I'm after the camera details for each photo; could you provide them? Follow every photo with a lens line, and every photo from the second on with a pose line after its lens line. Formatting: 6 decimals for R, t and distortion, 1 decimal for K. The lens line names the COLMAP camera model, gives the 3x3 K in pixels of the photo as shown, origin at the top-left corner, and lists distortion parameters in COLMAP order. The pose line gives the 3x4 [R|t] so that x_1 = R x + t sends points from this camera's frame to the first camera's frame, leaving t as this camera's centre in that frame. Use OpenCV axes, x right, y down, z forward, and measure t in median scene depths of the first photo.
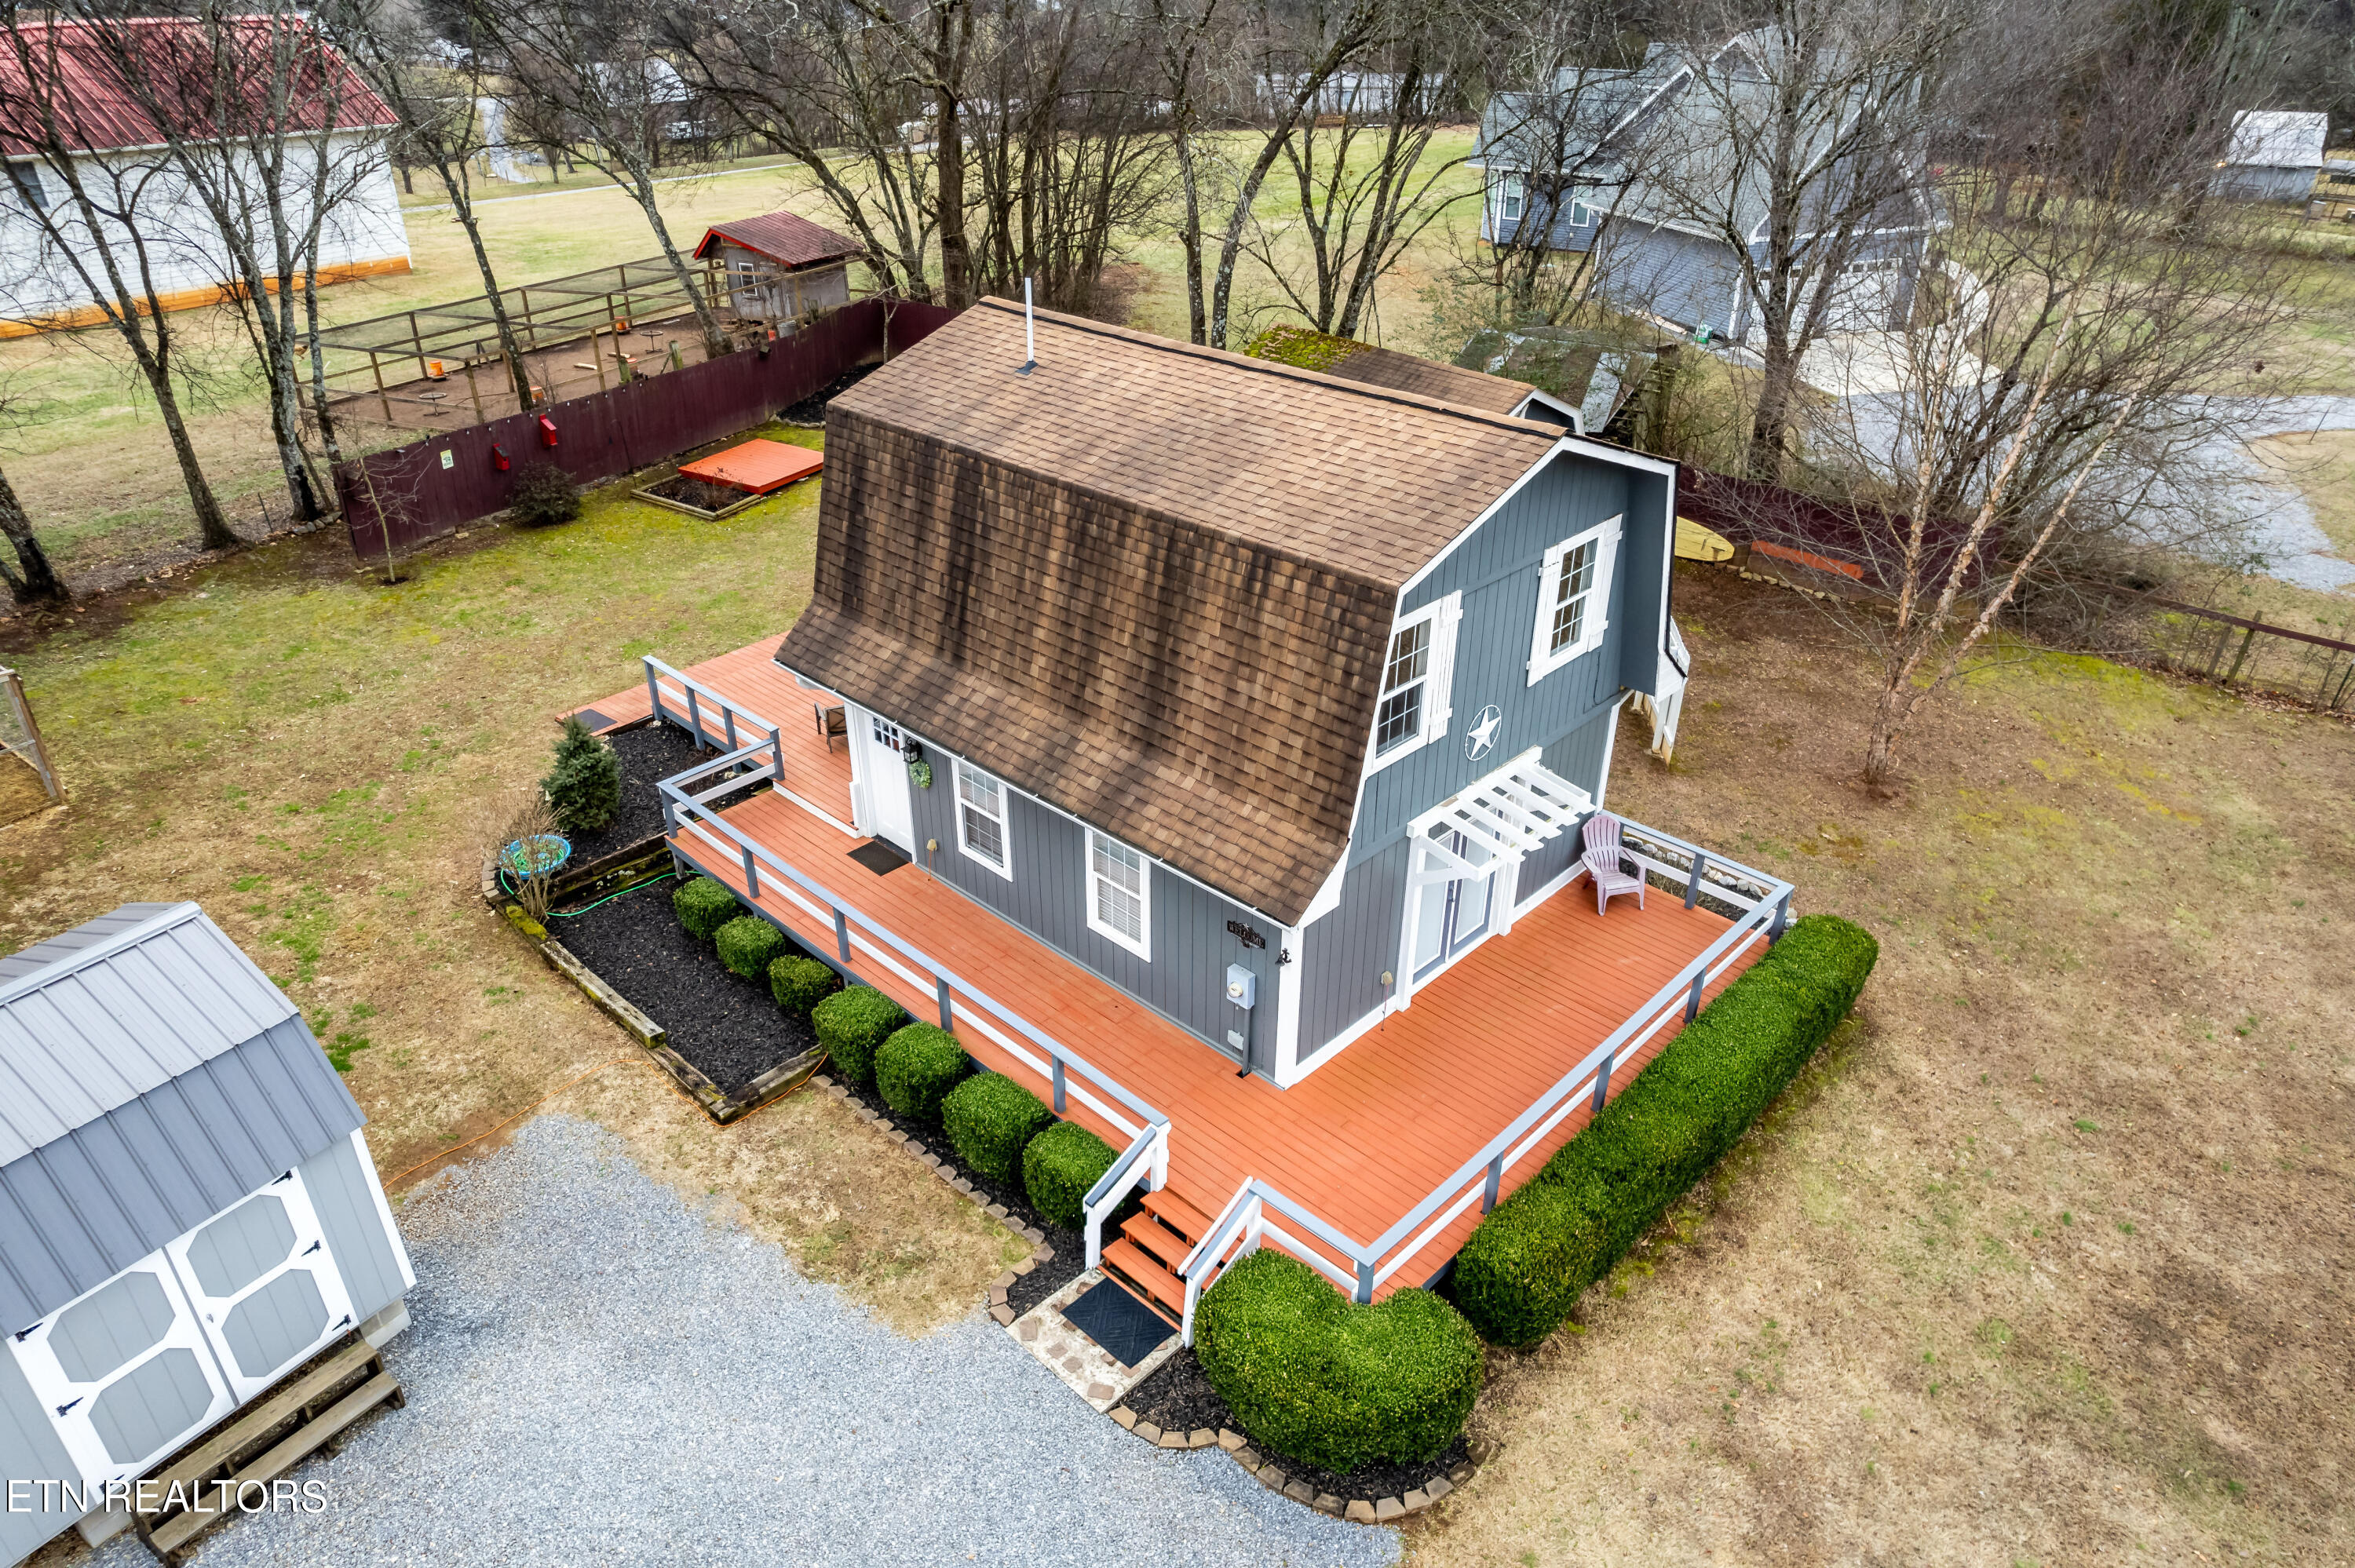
lens RADIAL K [[1513.0, 0, 1181.4], [0, 1513.0, 796.7], [0, 0, 1]] dist [-0.092398, 0.089216]
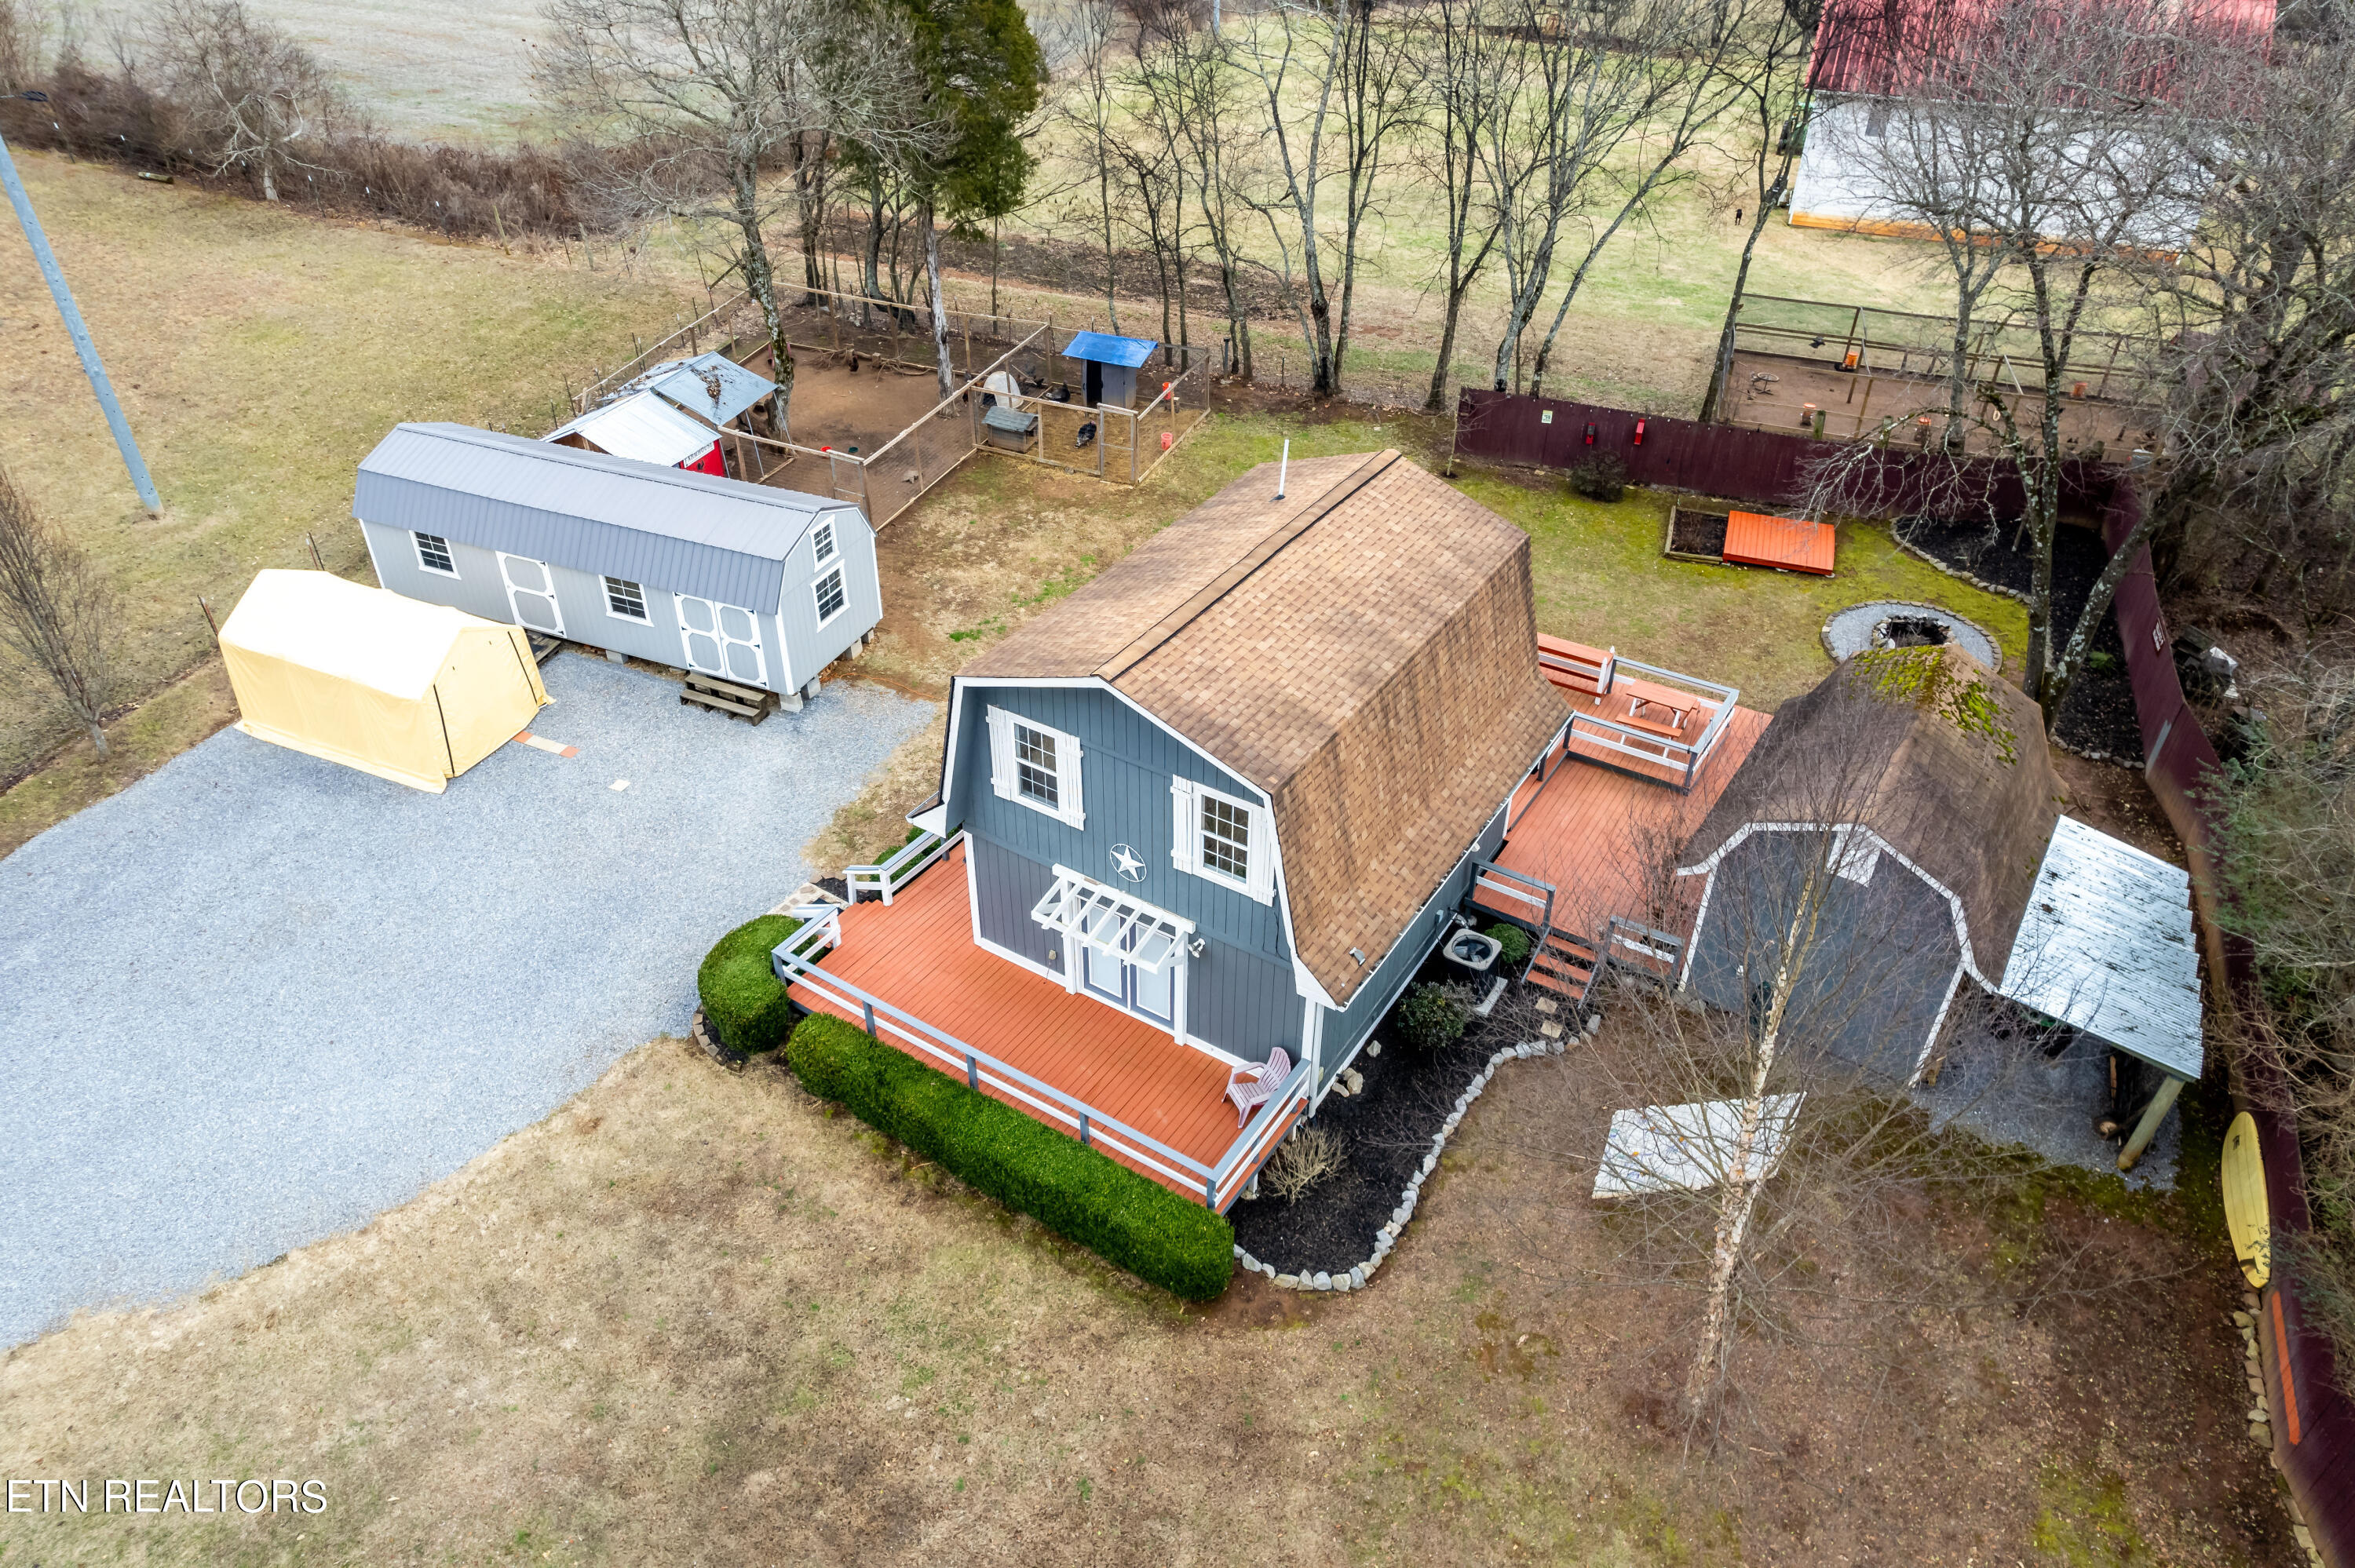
lens RADIAL K [[1513.0, 0, 1181.4], [0, 1513.0, 796.7], [0, 0, 1]] dist [-0.092398, 0.089216]
pose [[0.194606, 0.578371, -0.792222, 1.276622], [-0.494184, 0.755480, 0.430153, -0.707873], [0.847296, 0.307793, 0.432842, 0.460802]]
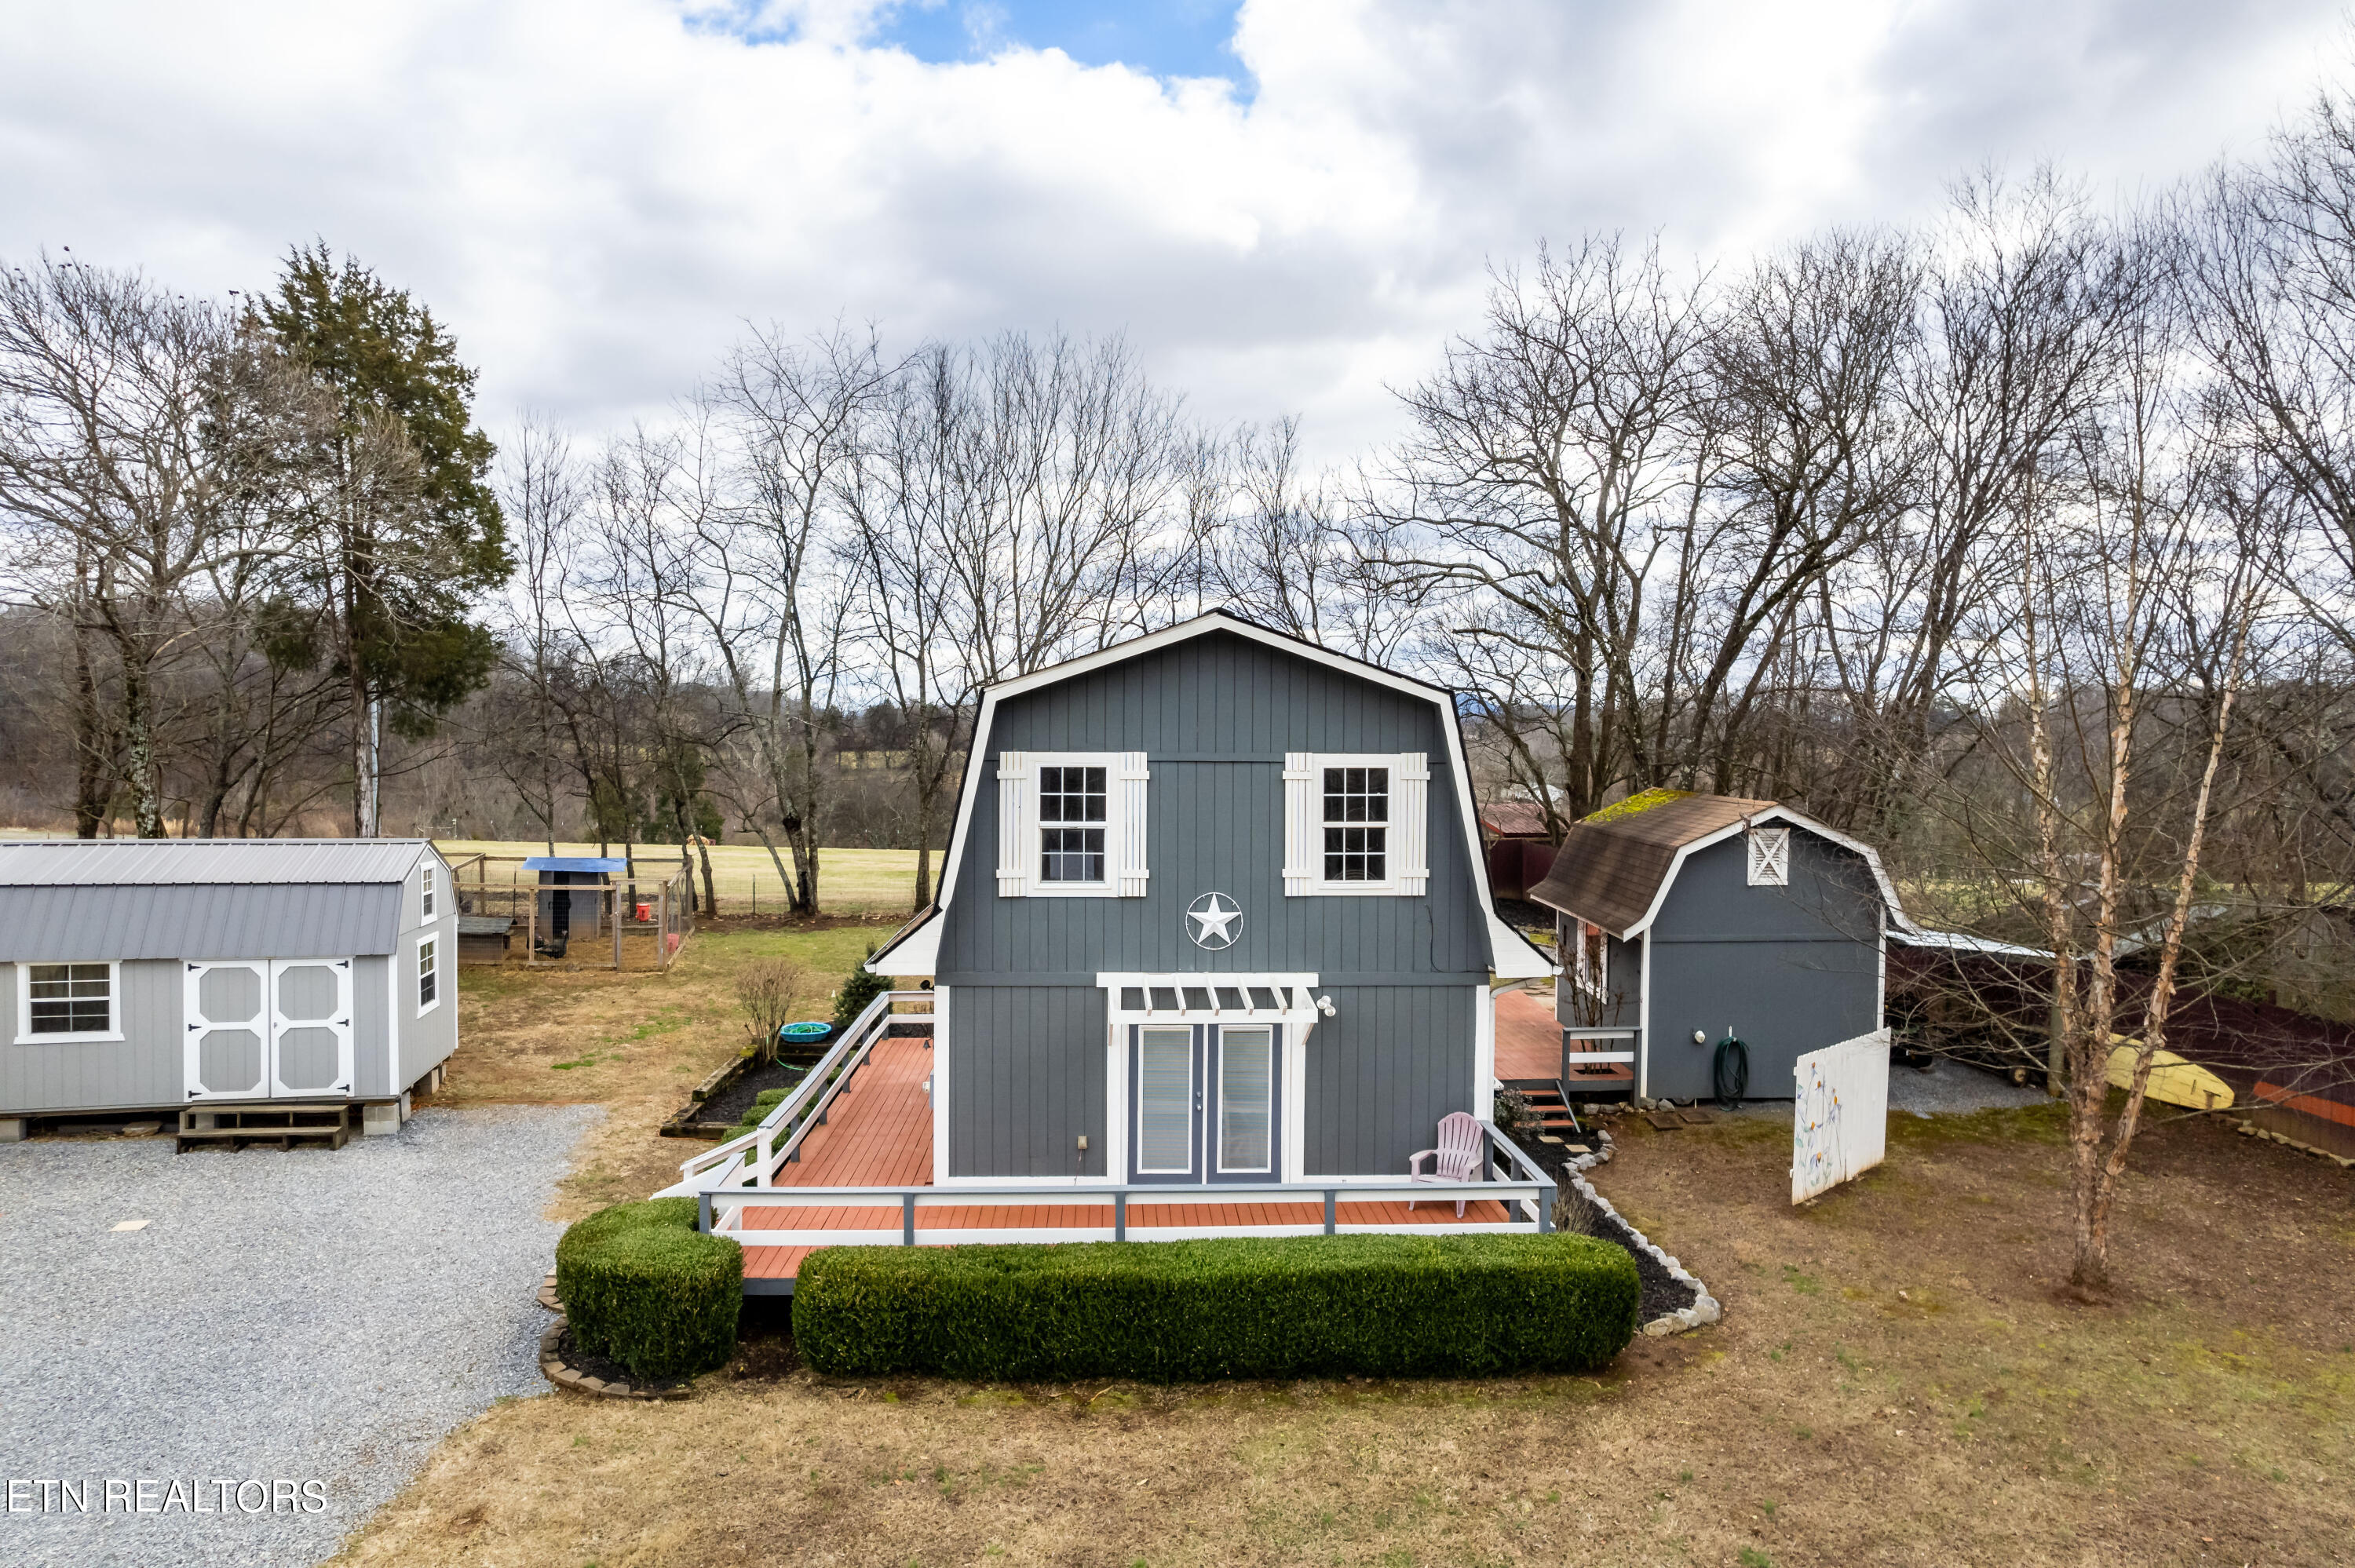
lens RADIAL K [[1513.0, 0, 1181.4], [0, 1513.0, 796.7], [0, 0, 1]] dist [-0.092398, 0.089216]
pose [[0.730491, 0.020263, -0.682622, 0.921977], [-0.343506, 0.874811, -0.341626, 0.253404], [0.590243, 0.484040, 0.646002, 0.285489]]
